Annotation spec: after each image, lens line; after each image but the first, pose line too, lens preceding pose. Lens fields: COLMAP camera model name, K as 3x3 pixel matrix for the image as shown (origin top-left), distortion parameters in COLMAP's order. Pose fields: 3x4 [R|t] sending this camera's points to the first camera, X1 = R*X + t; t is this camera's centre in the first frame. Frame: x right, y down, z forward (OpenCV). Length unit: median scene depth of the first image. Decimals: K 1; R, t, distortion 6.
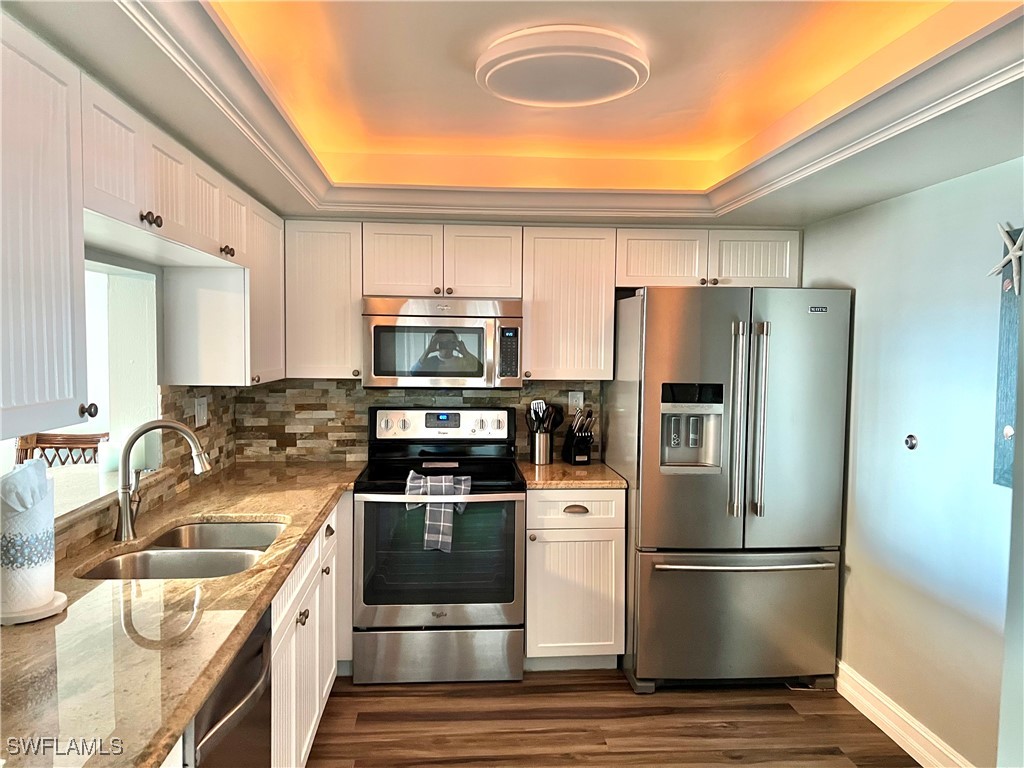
lens RADIAL K [[764.2, 0, 510.5], [0, 764.2, 385.0], [0, 0, 1]] dist [0.041283, -0.006226]
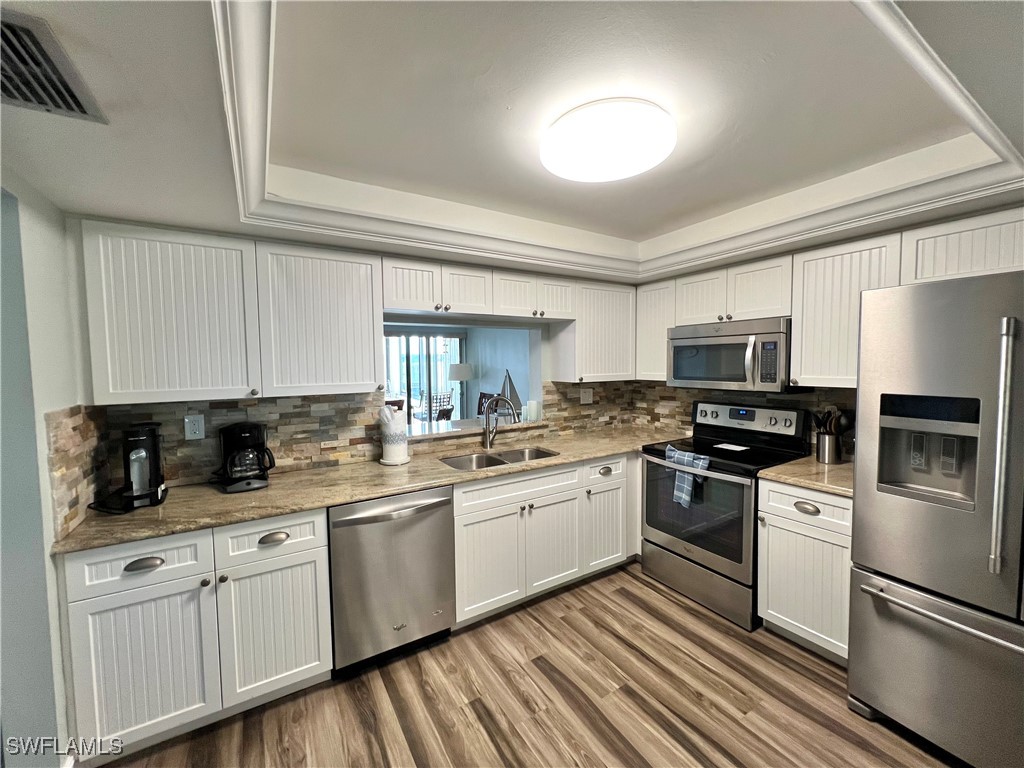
lens RADIAL K [[412.4, 0, 511.3], [0, 412.4, 384.0], [0, 0, 1]] dist [-0.002021, 0.000594]
pose [[0.446184, 0.032486, -0.894352, 0.418574], [-0.030100, 0.999320, 0.021282, -0.010938], [0.894435, 0.017425, 0.446858, 0.363232]]
